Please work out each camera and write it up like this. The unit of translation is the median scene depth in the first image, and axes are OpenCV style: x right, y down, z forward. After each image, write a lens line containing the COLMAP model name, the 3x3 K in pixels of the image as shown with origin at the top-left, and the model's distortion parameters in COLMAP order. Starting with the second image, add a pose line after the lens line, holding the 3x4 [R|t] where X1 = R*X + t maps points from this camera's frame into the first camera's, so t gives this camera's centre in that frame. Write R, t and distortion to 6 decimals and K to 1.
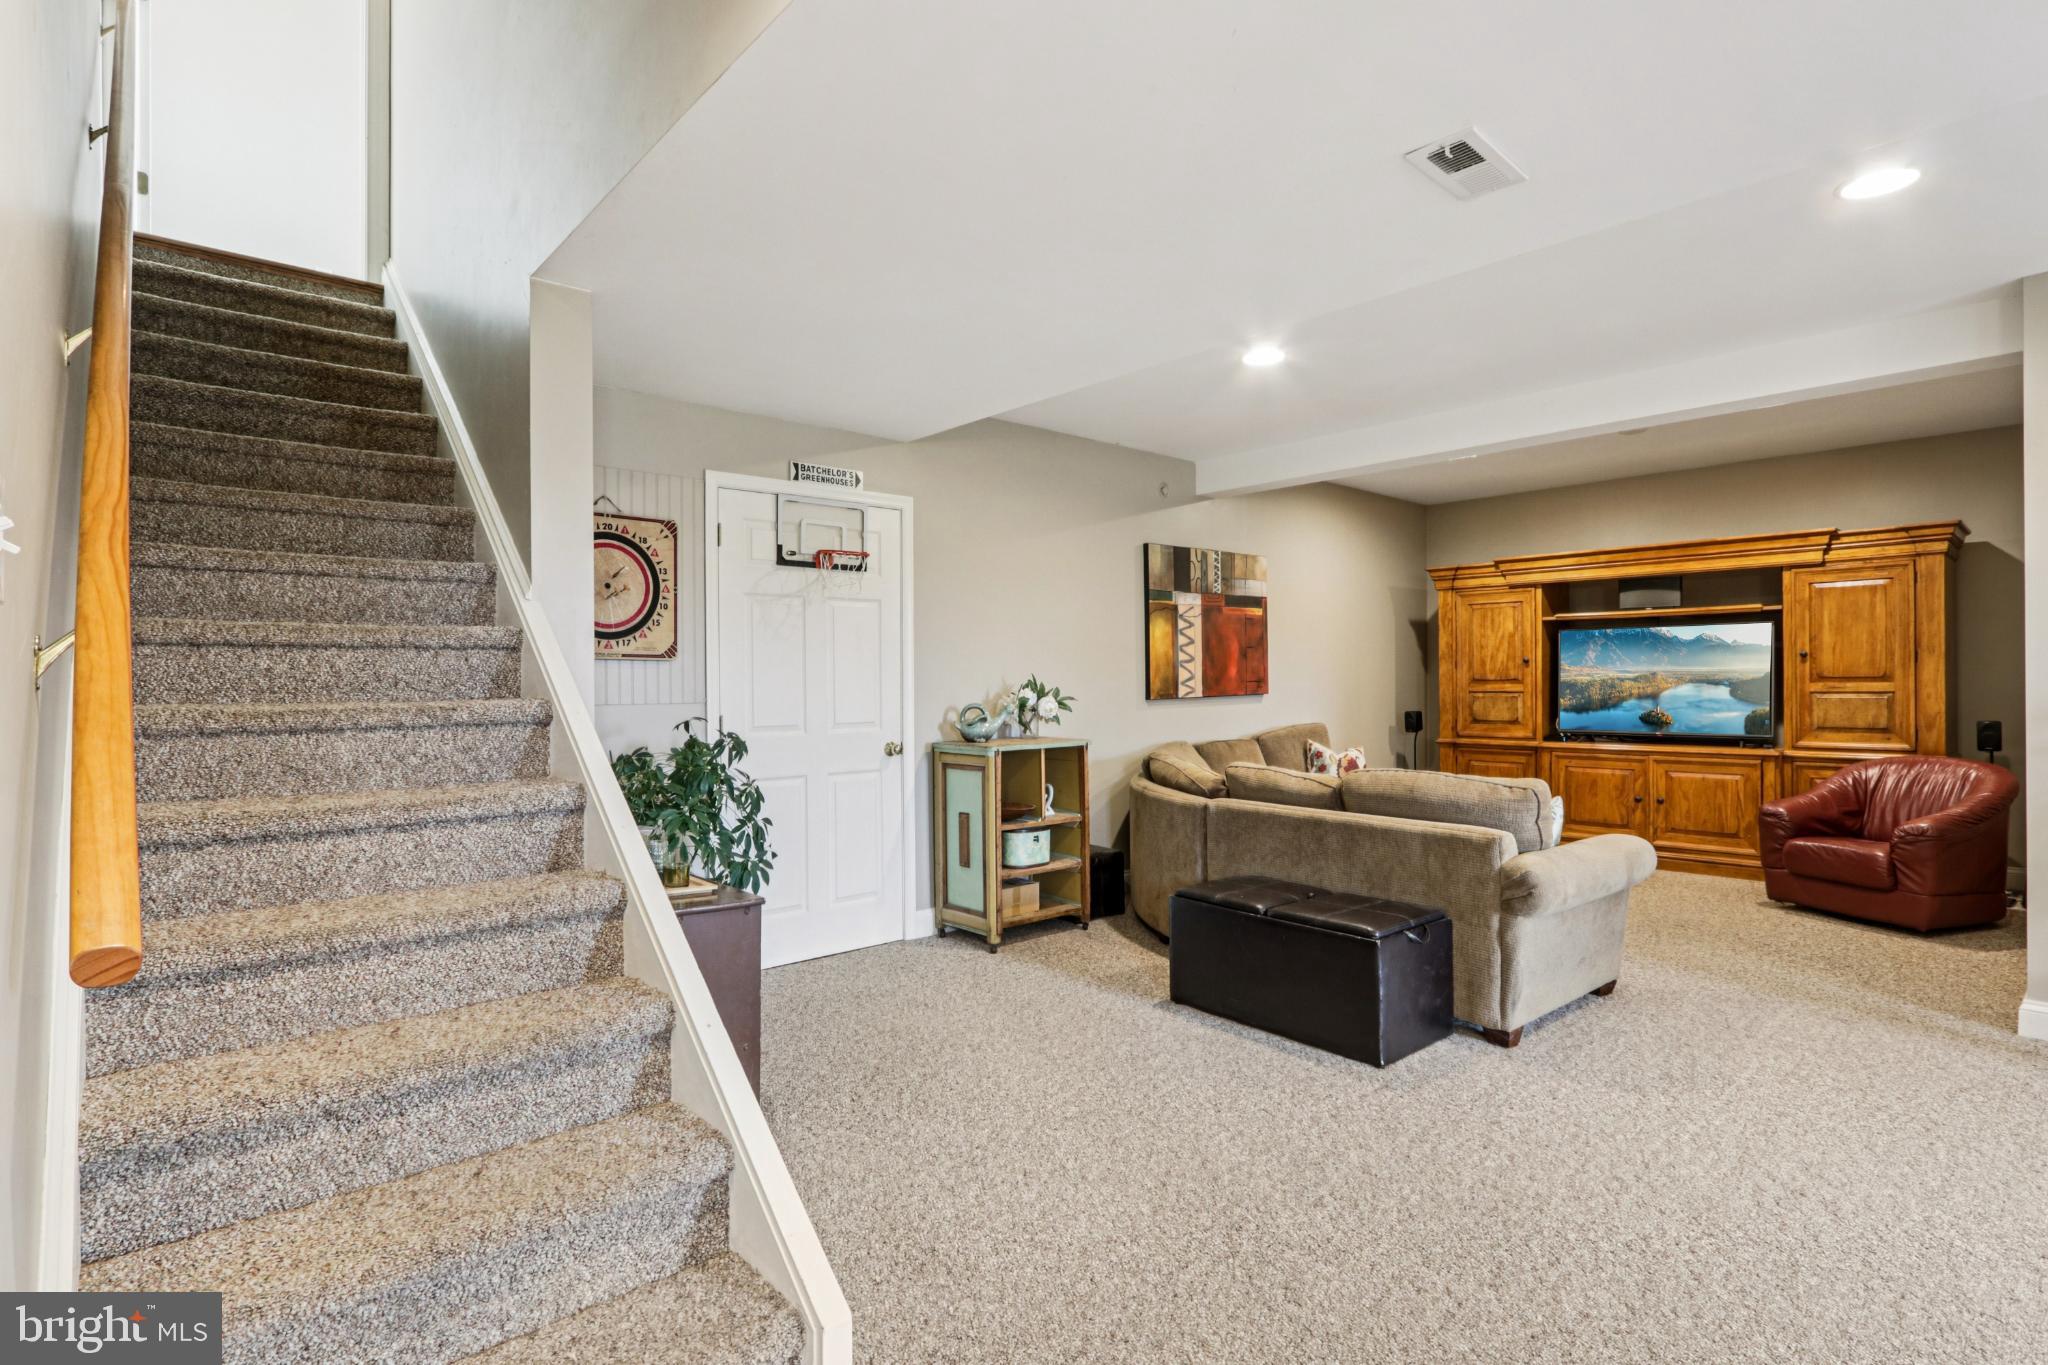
lens RADIAL K [[1005.9, 0, 1051.6], [0, 1005.9, 685.8], [0, 0, 1]] dist [-0.023275, 0.001428]
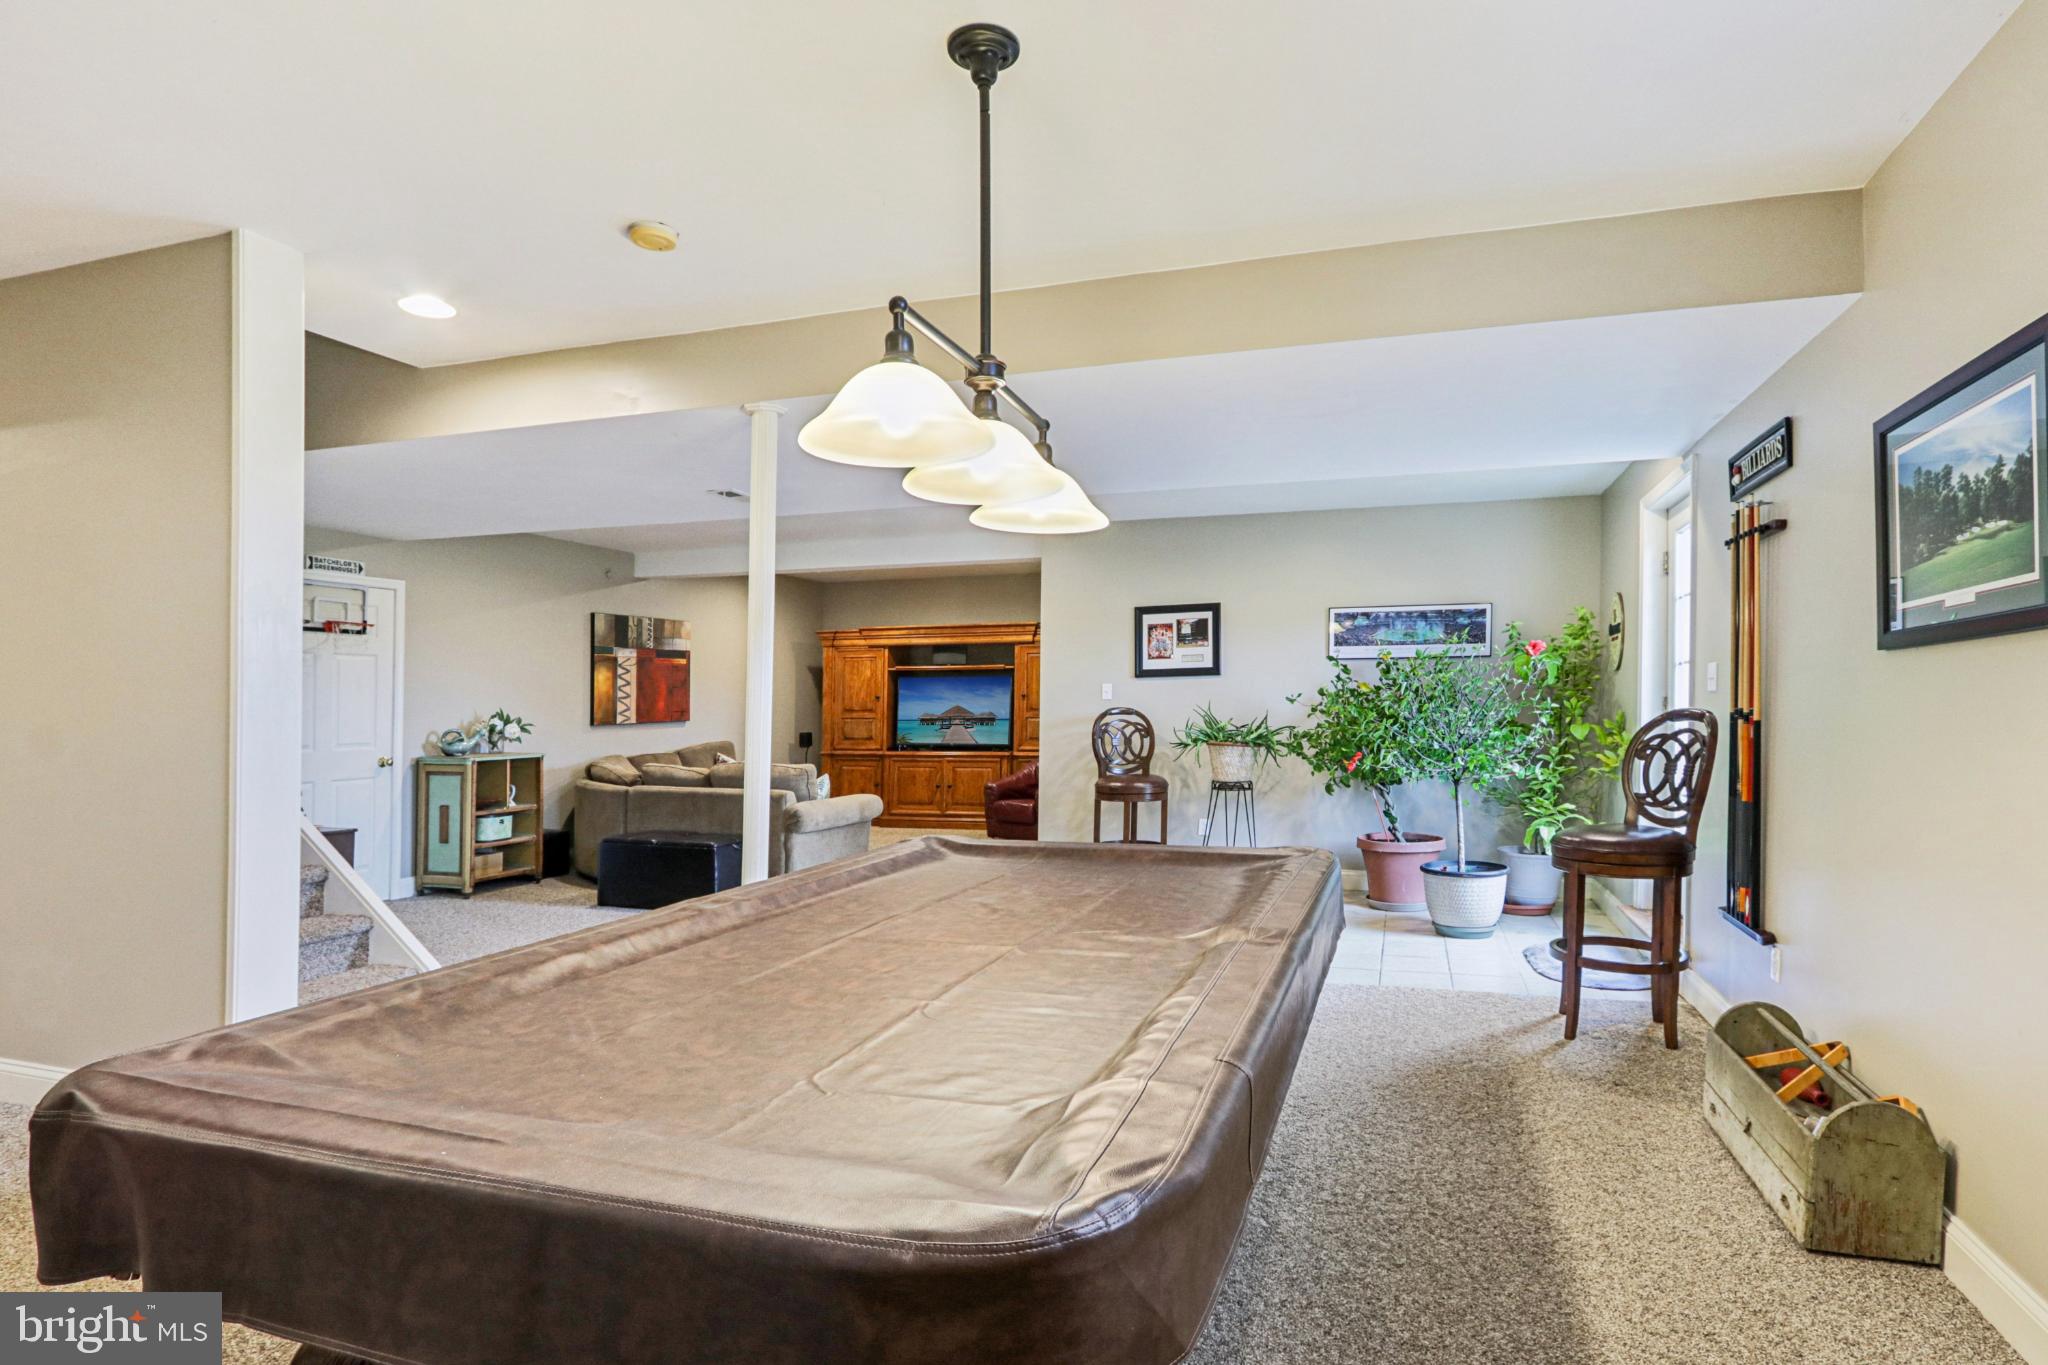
lens RADIAL K [[1042.0, 0, 1105.3], [0, 1042.0, 658.2], [0, 0, 1]] dist [0.000998, 0.000423]
pose [[0.858563, 0.023571, 0.512166, -0.037460], [0.002898, 0.998704, -0.050821, -0.004054], [-0.512700, 0.045117, 0.857382, -0.646435]]
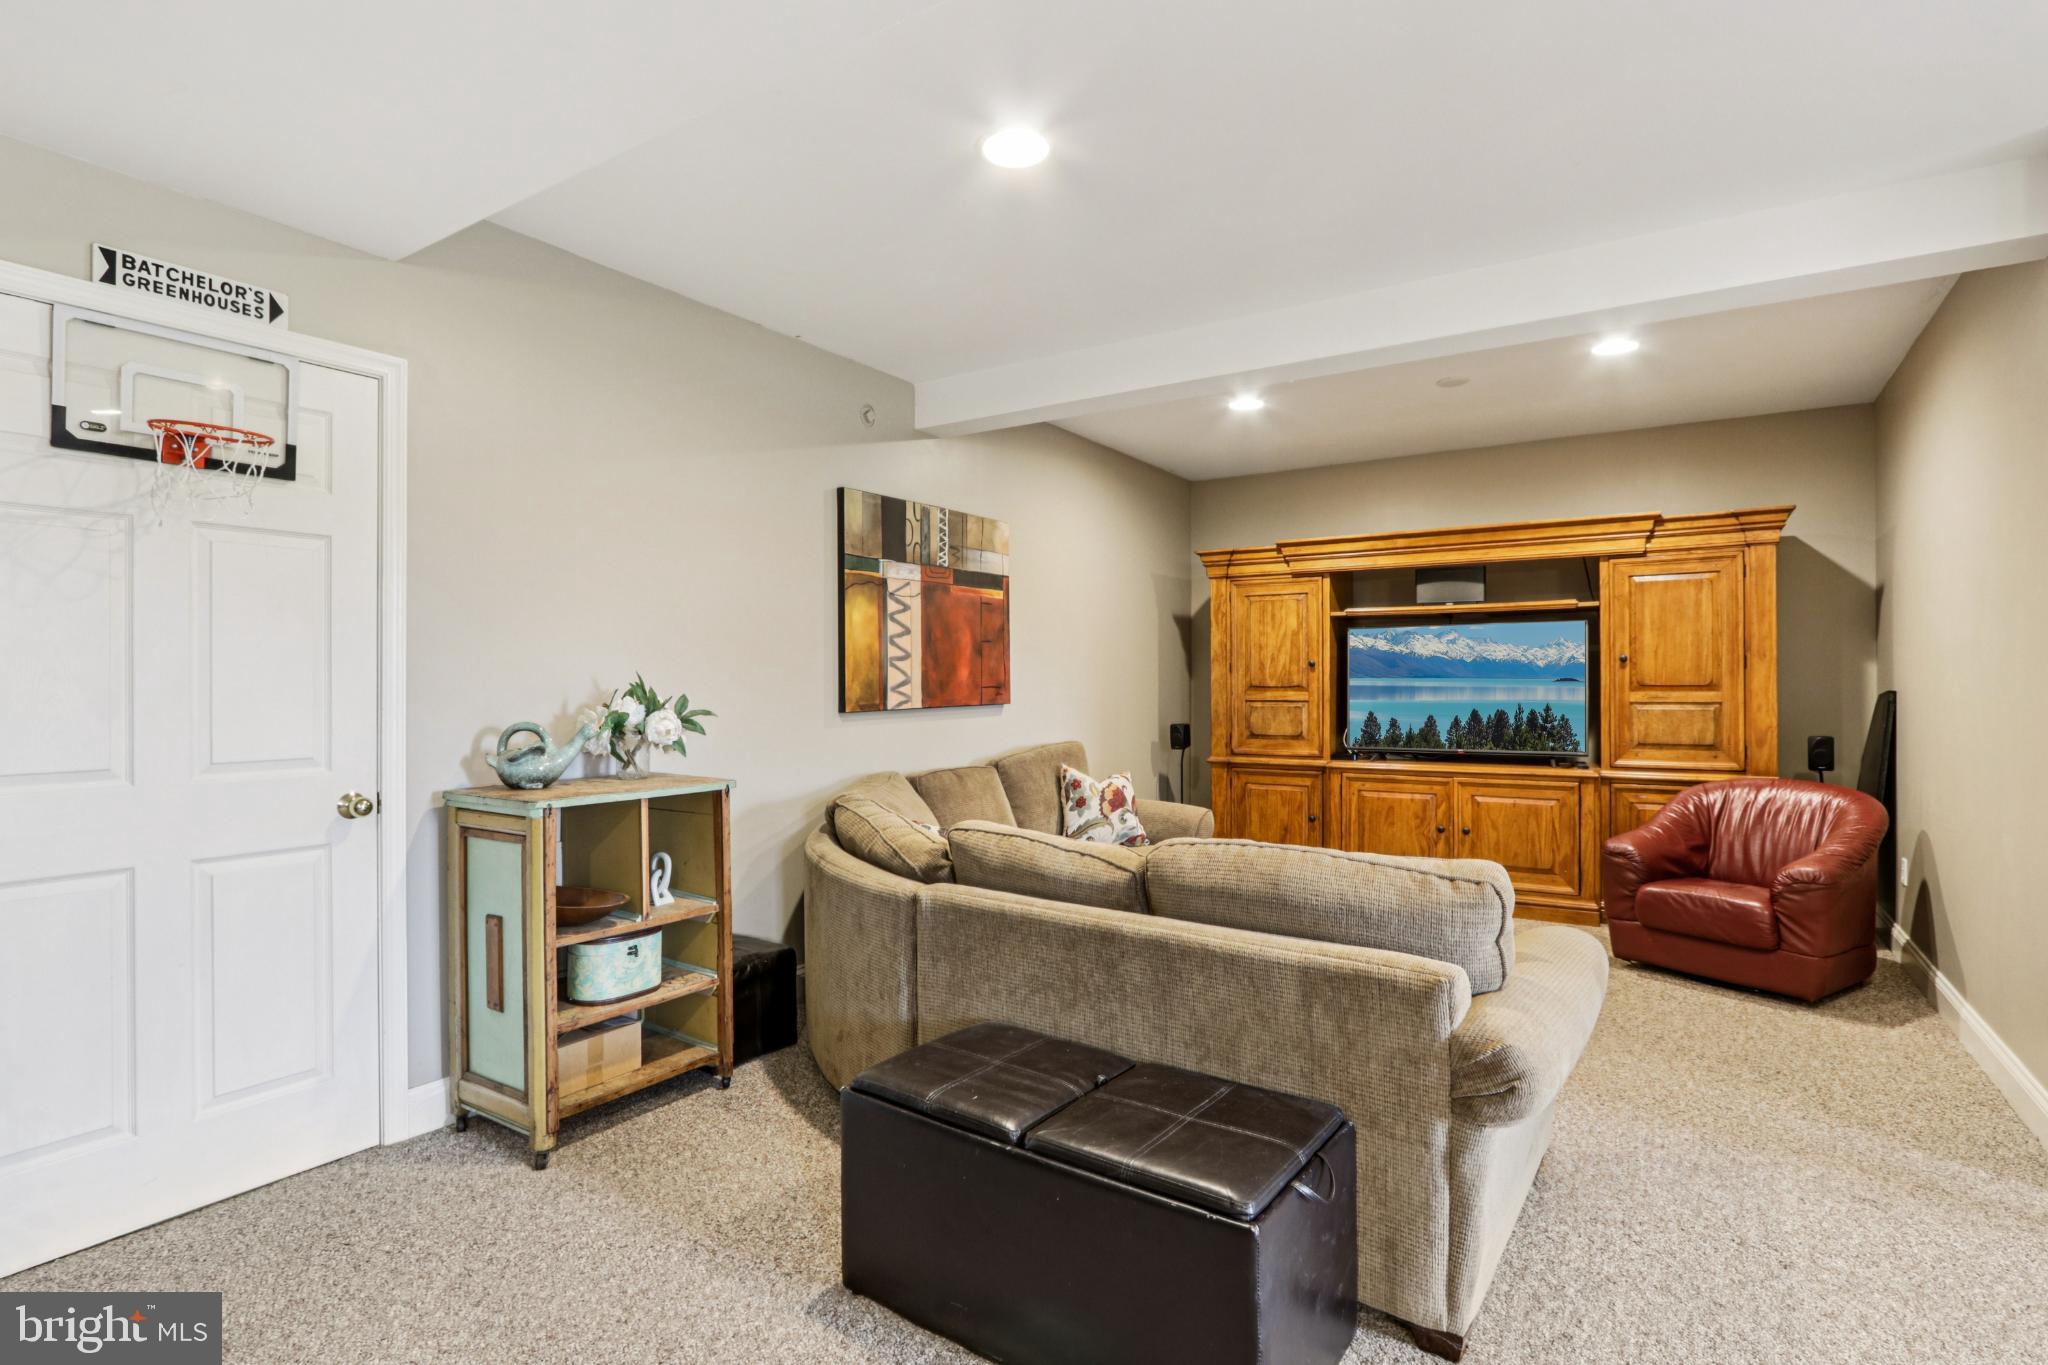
lens RADIAL K [[1005.9, 0, 1051.6], [0, 1005.9, 685.8], [0, 0, 1]] dist [-0.023275, 0.001428]
pose [[0.965665, 0.005271, 0.259737, 0.059454], [-0.004050, 0.999978, -0.005238, -0.001732], [-0.259759, 0.004006, 0.965665, 0.316073]]
